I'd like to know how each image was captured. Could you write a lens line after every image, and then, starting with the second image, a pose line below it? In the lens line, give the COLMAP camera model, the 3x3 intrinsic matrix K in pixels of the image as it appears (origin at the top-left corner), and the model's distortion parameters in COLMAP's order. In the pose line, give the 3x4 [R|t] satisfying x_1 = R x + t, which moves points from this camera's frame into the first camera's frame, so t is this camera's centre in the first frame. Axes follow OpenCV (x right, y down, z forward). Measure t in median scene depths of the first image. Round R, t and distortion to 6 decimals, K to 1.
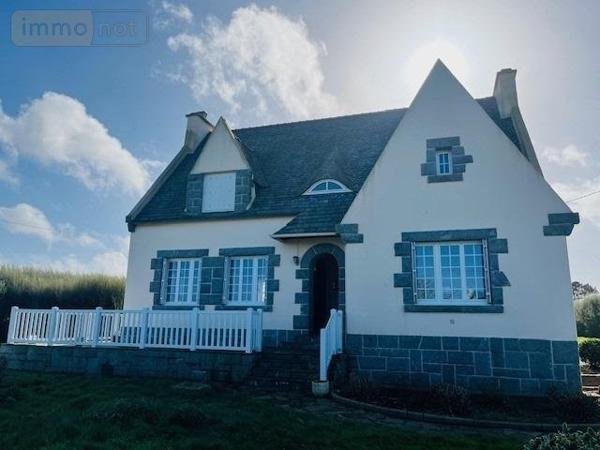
lens RADIAL K [[438.5, 0, 298.4], [0, 438.5, 224.8], [0, 0, 1]] dist [0.086205, -0.101936]
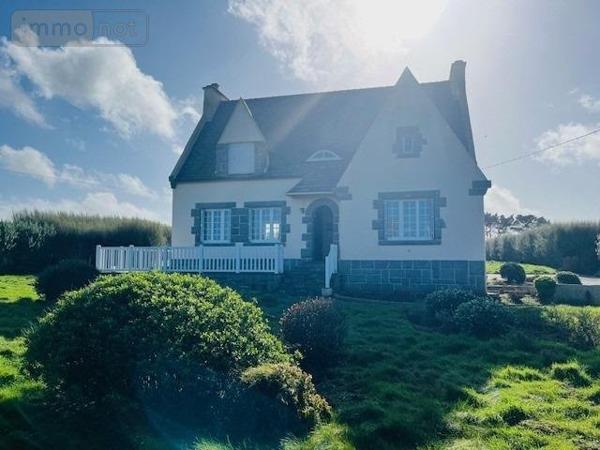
lens RADIAL K [[438.5, 0, 298.4], [0, 438.5, 224.8], [0, 0, 1]] dist [0.086205, -0.101936]
pose [[0.998080, -0.013702, 0.060407, -0.103361], [0.004753, 0.989295, 0.145853, -0.077676], [-0.061759, -0.145285, 0.987460, -0.382878]]
